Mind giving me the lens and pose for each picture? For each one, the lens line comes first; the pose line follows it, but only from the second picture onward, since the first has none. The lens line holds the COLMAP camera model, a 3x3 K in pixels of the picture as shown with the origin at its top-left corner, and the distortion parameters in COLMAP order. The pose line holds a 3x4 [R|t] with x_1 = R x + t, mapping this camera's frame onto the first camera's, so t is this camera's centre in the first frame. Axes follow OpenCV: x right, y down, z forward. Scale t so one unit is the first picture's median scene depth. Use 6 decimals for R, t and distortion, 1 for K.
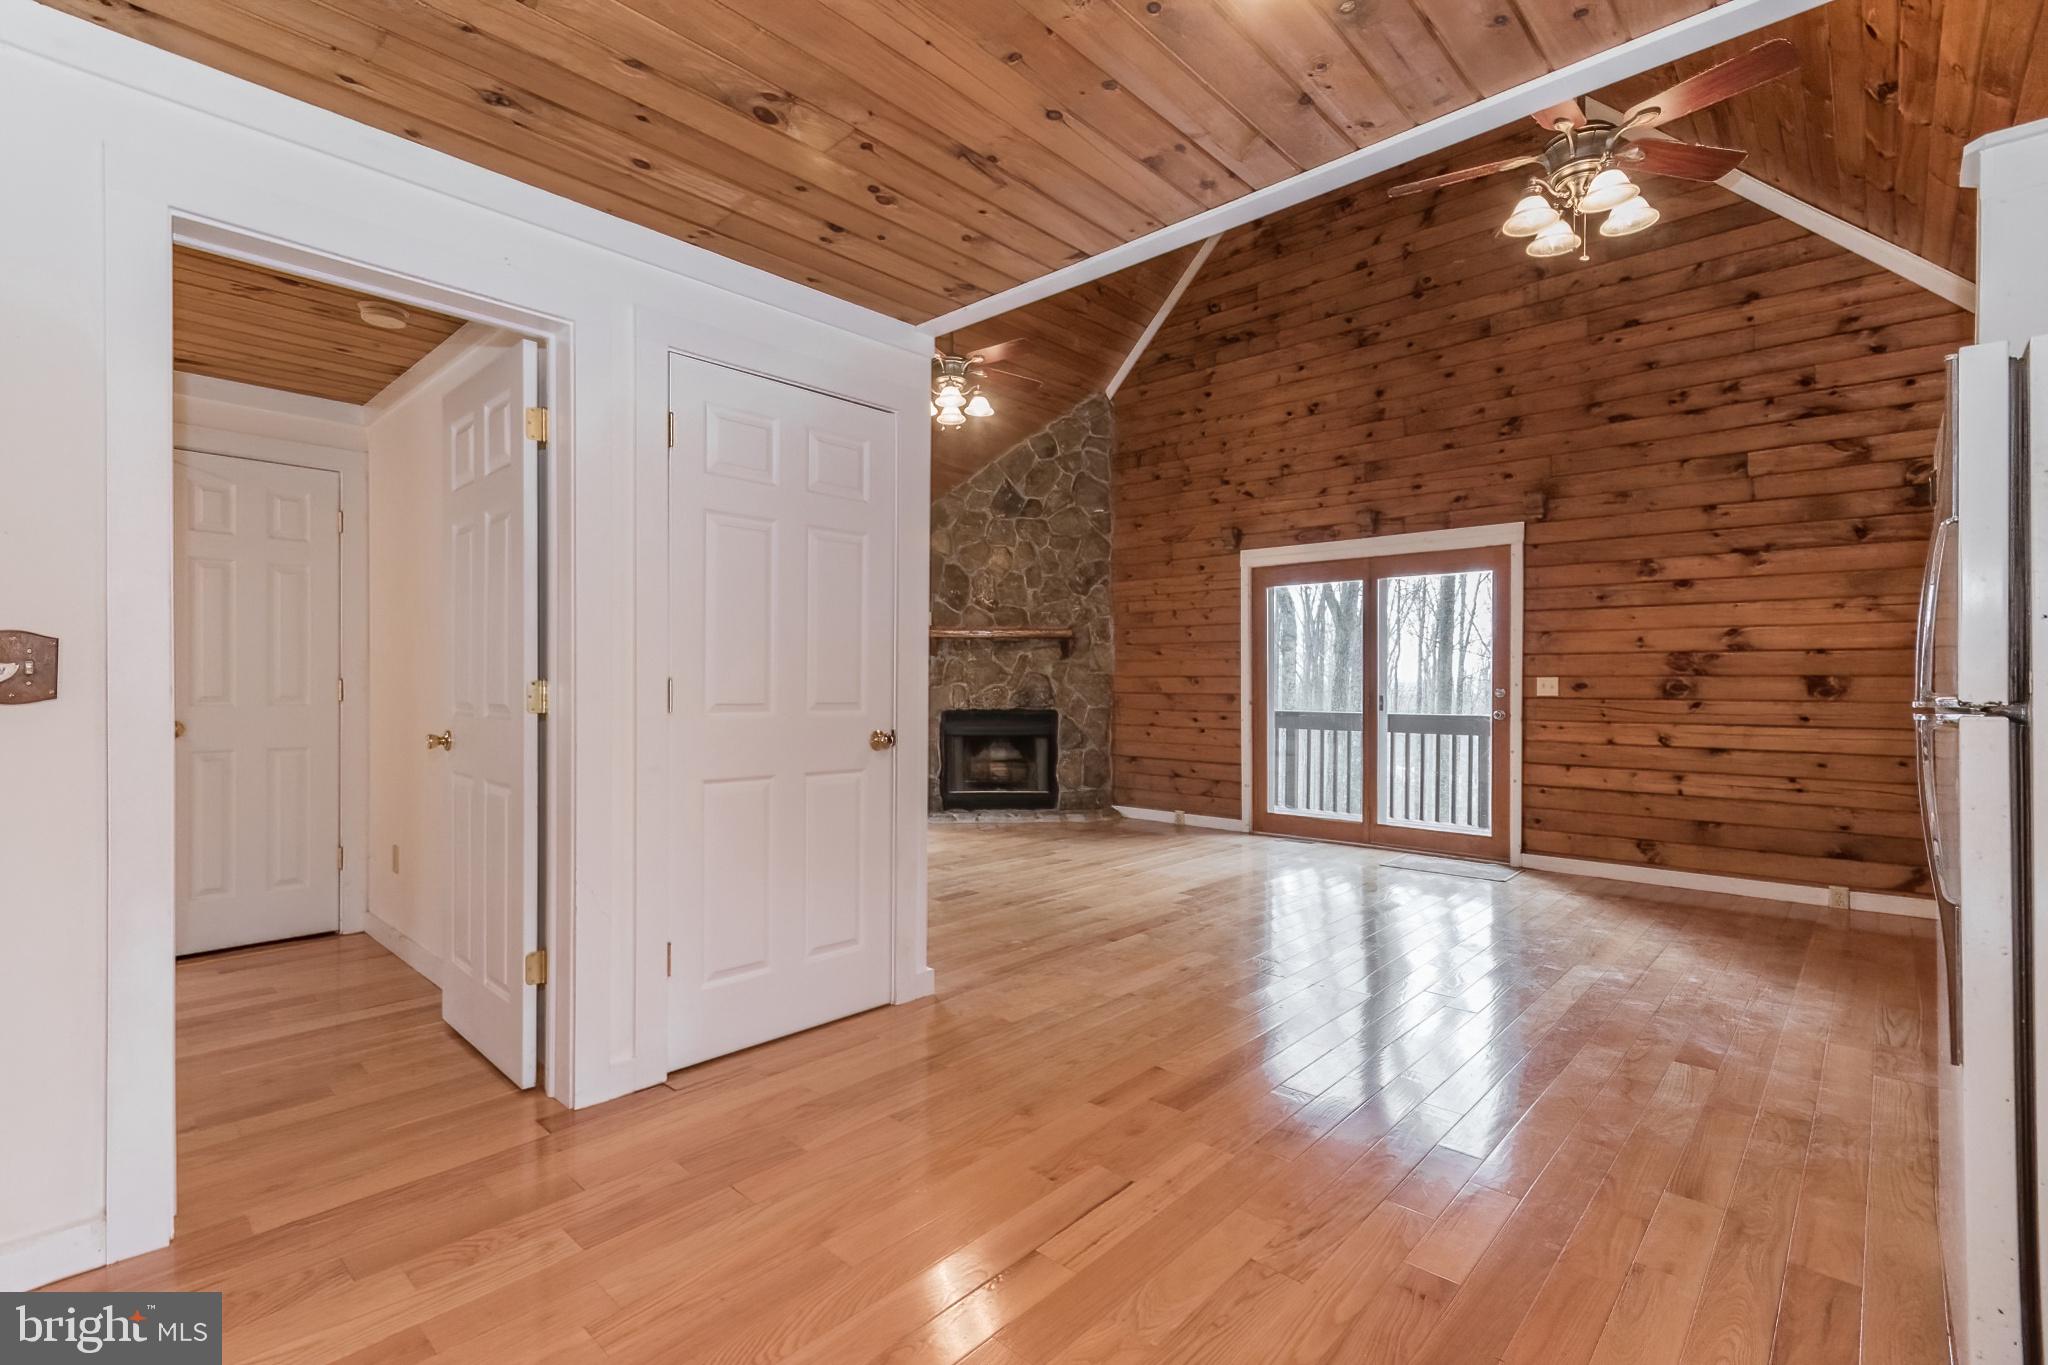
lens RADIAL K [[930.8, 0, 1030.7], [0, 930.8, 688.1], [0, 0, 1]] dist [0.002214, 0.000777]
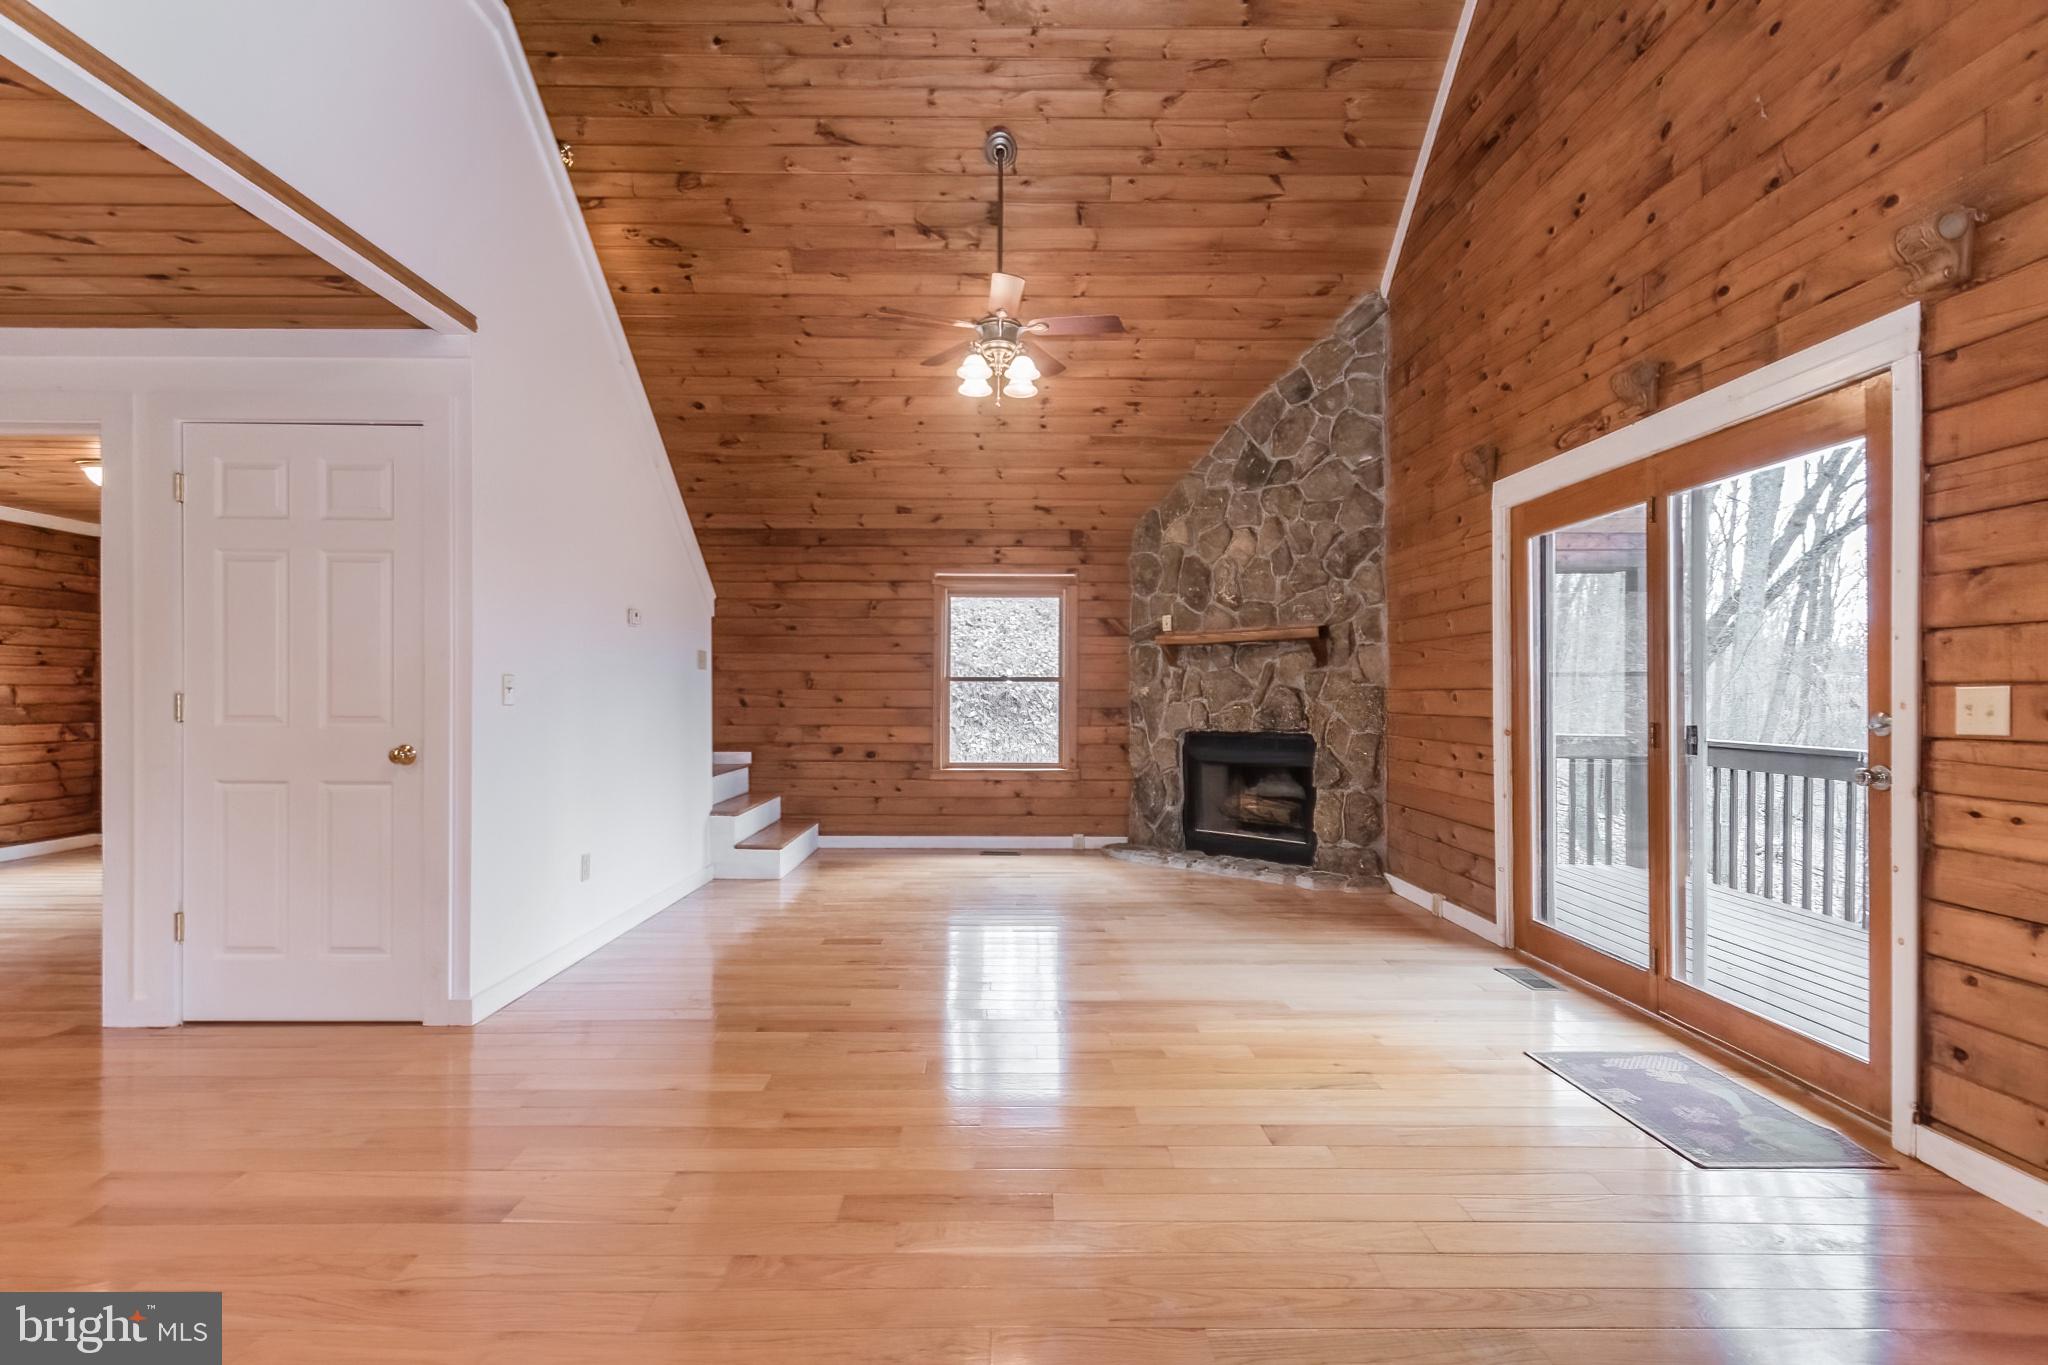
lens RADIAL K [[917.9, 0, 1019.0], [0, 917.9, 697.1], [0, 0, 1]] dist [0.006290, 0.000290]
pose [[0.684072, 0.000353, -0.729414, 0.501881], [-0.005329, 0.999976, -0.004514, -0.002996], [0.729395, 0.006975, 0.684057, 0.400234]]
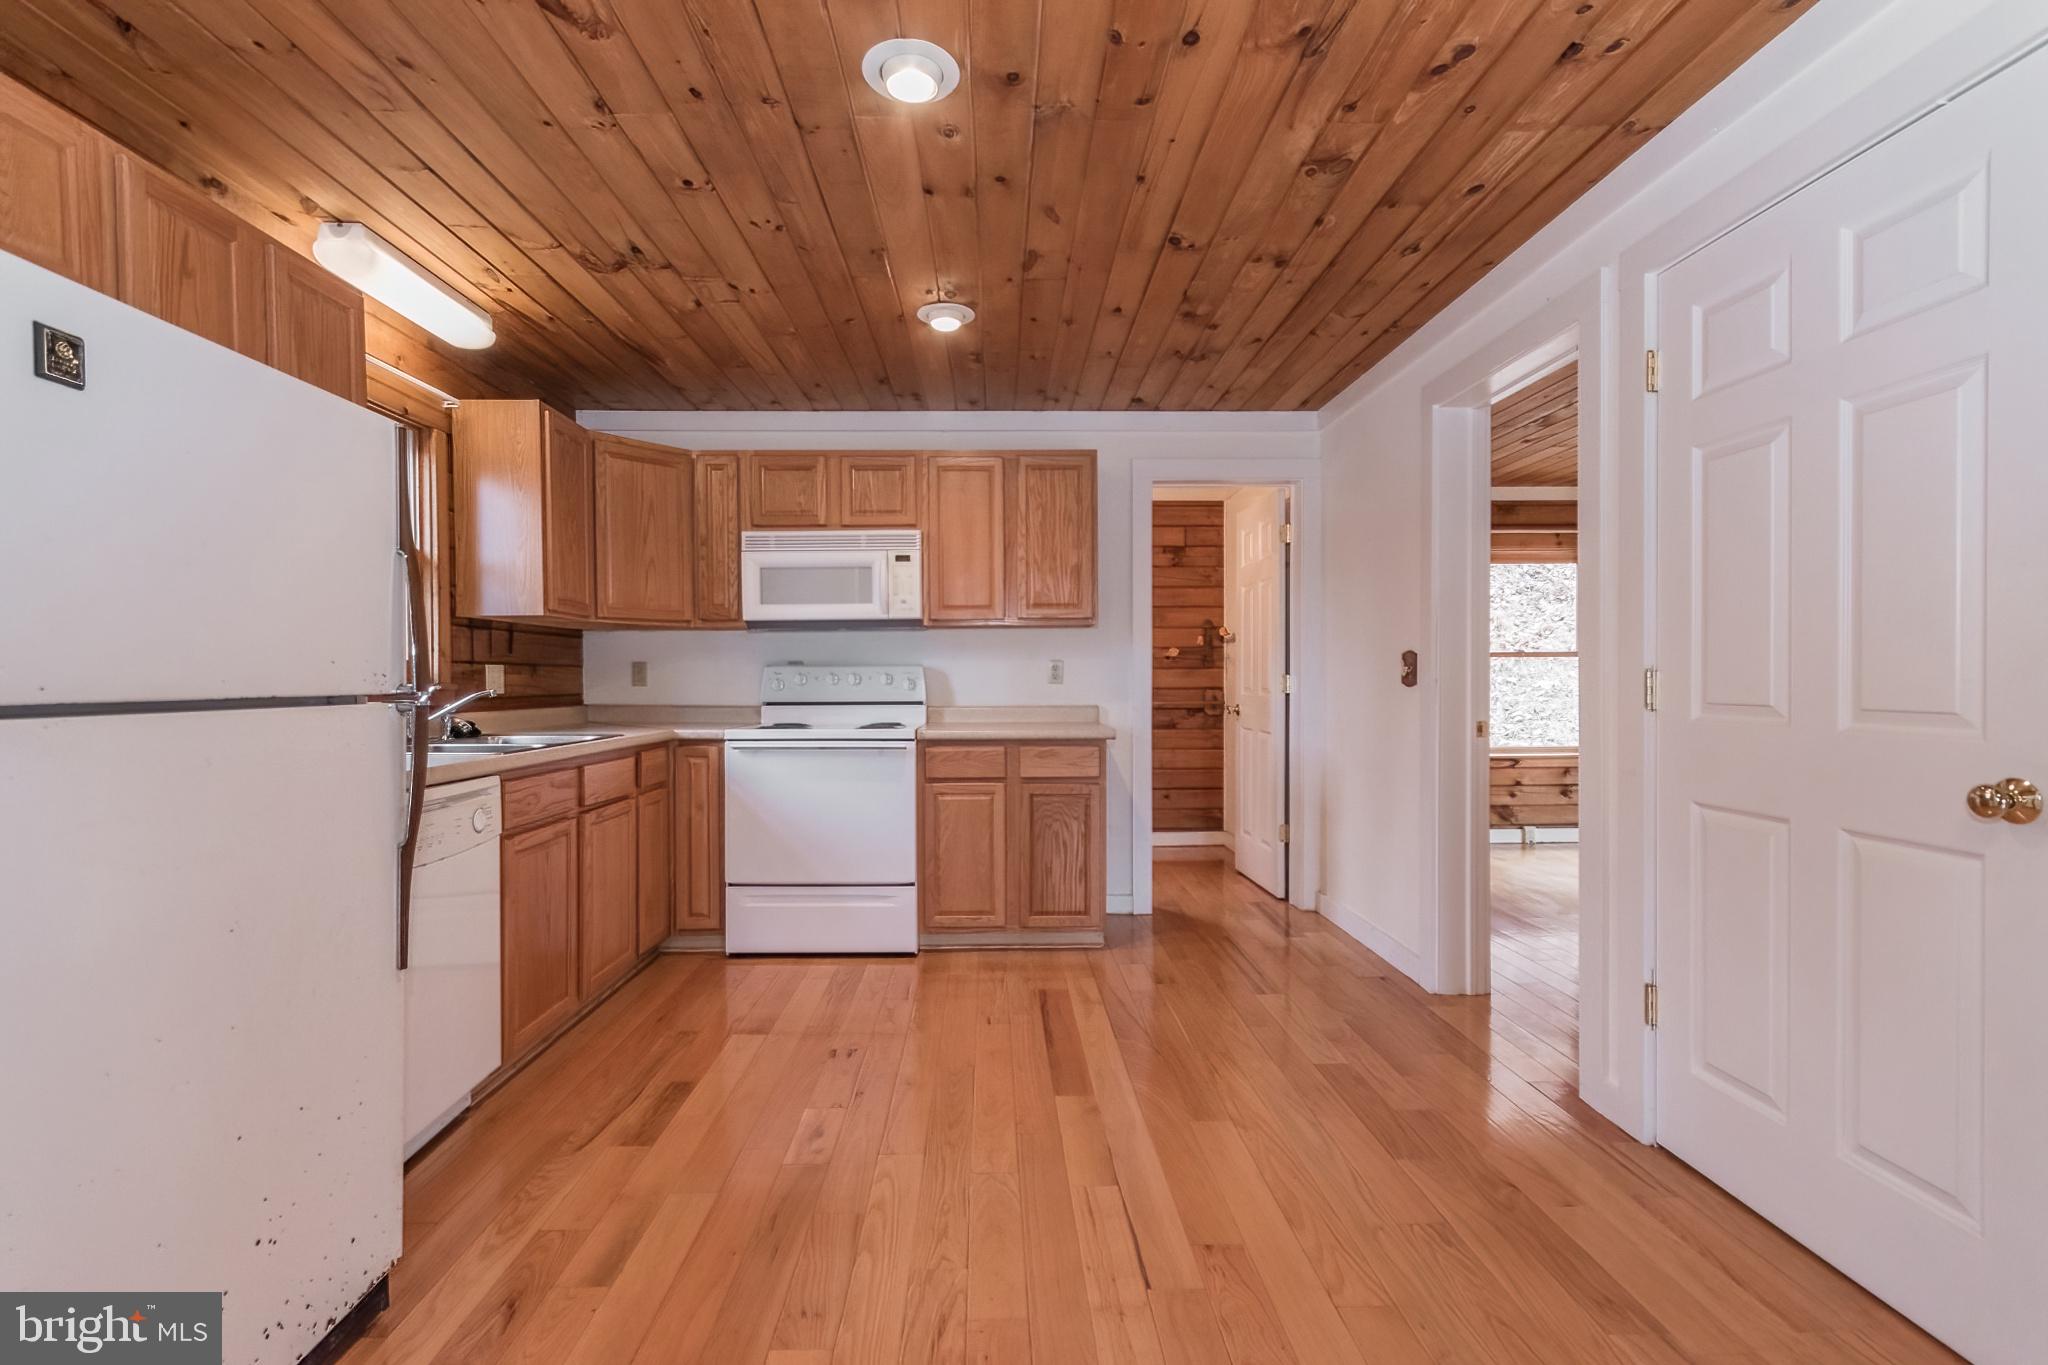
lens RADIAL K [[930.8, 0, 1030.7], [0, 930.8, 688.1], [0, 0, 1]] dist [0.002214, 0.000777]
pose [[-0.701199, 0.008747, -0.712911, 0.245259], [0.000339, 0.999929, 0.011935, -0.002107], [0.712965, 0.008127, -0.701152, 0.485600]]
